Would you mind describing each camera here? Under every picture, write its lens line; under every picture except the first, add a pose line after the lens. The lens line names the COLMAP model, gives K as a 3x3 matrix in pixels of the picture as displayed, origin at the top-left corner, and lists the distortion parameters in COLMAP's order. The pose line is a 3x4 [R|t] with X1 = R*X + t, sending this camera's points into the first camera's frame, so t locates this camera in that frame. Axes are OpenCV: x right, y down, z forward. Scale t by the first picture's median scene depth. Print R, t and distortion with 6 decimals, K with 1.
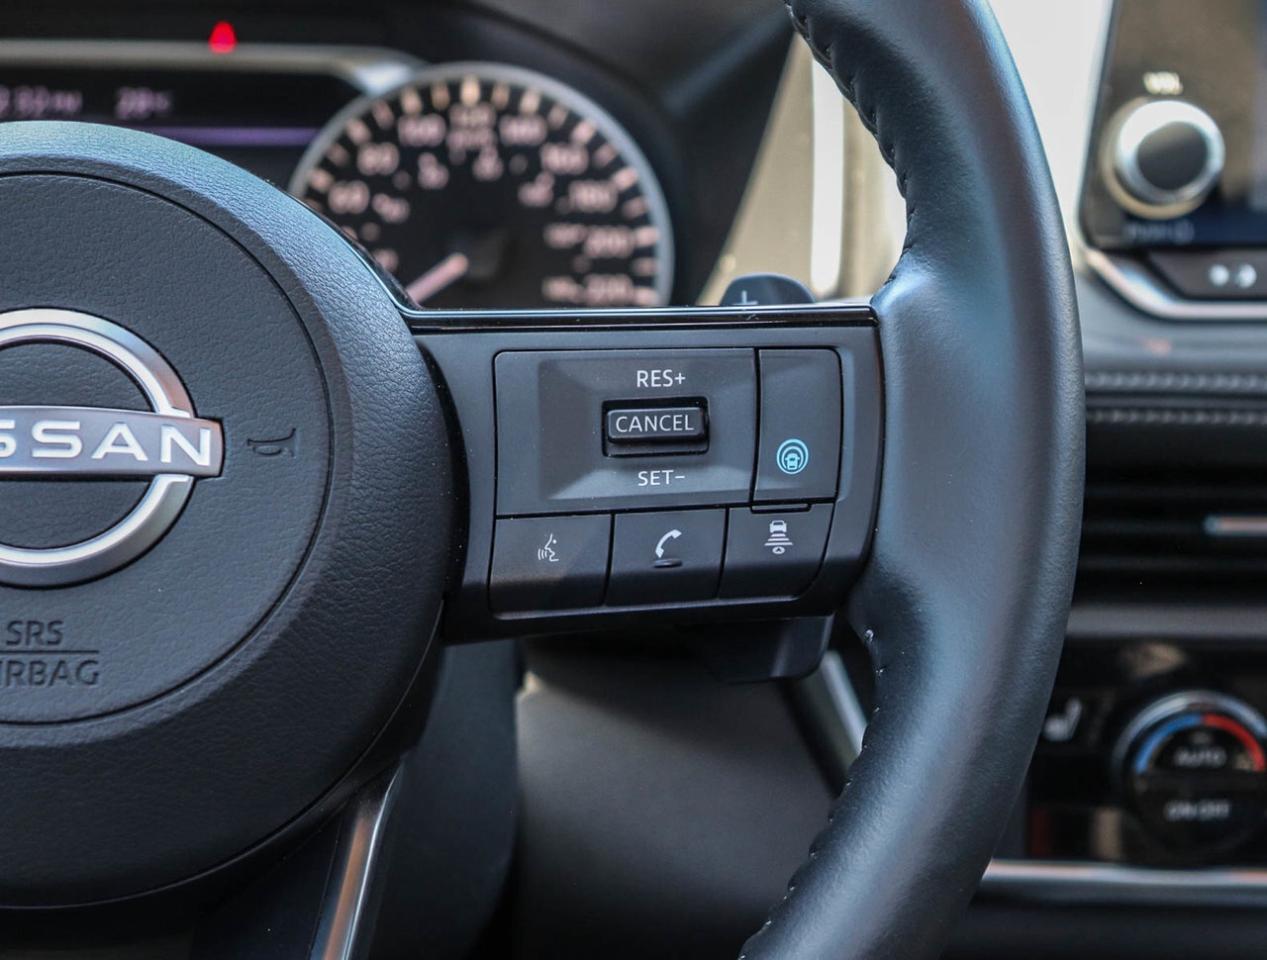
lens RADIAL K [[3420.1, 0, 622.9], [0, 3420.1, 486.1], [0, 0, 1]] dist [0.372028, 0.000000]
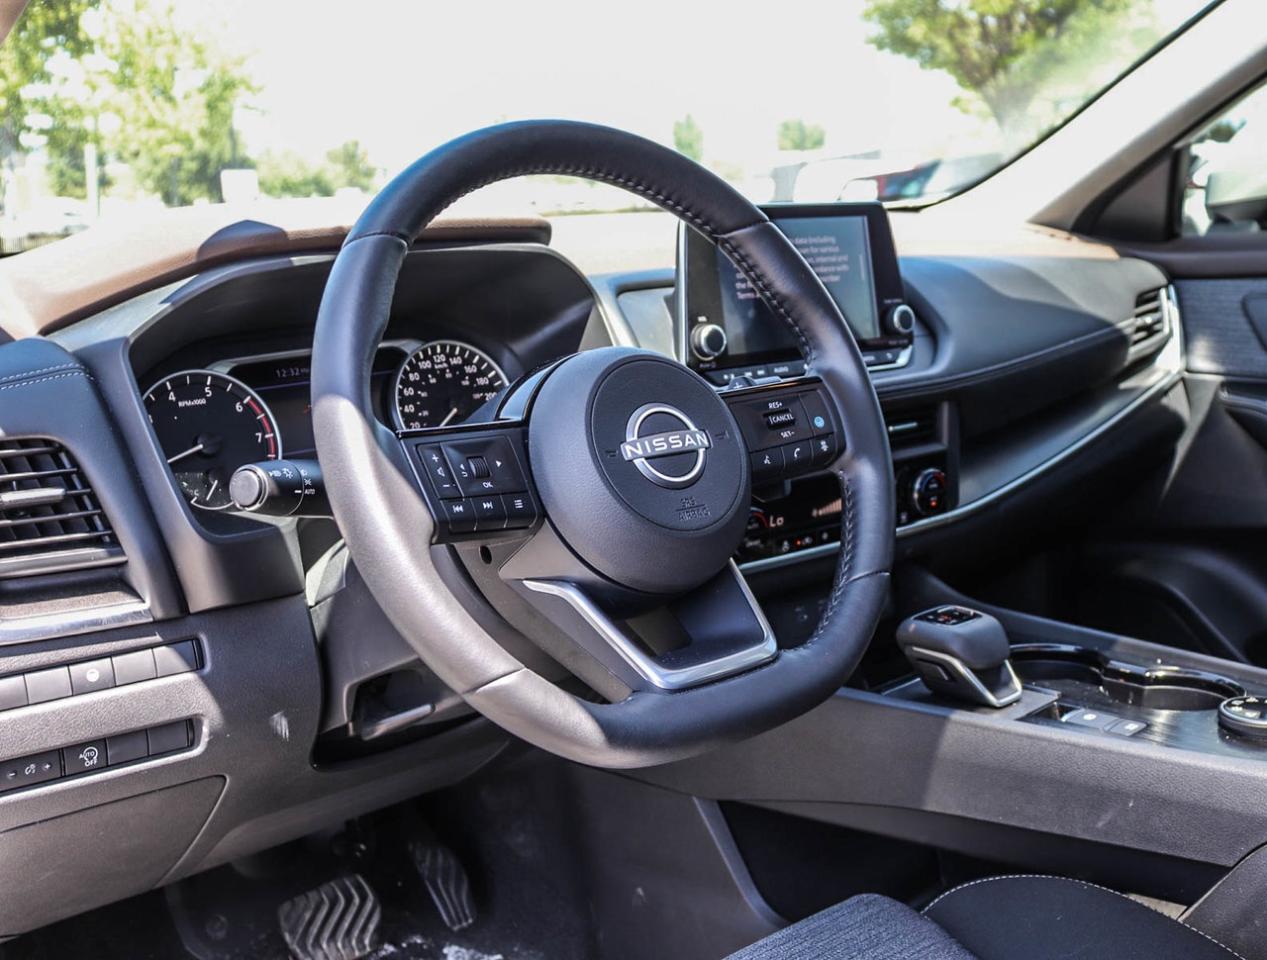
lens RADIAL K [[1446.7, 0, 634.0], [0, 1446.7, 480.0], [0, 0, 1]] dist [-0.127784, 0.000000]
pose [[0.817587, -0.151092, 0.555628, -0.577695], [0.169103, 0.985413, 0.019135, -0.006737], [-0.550414, 0.078314, 0.831211, -0.043141]]
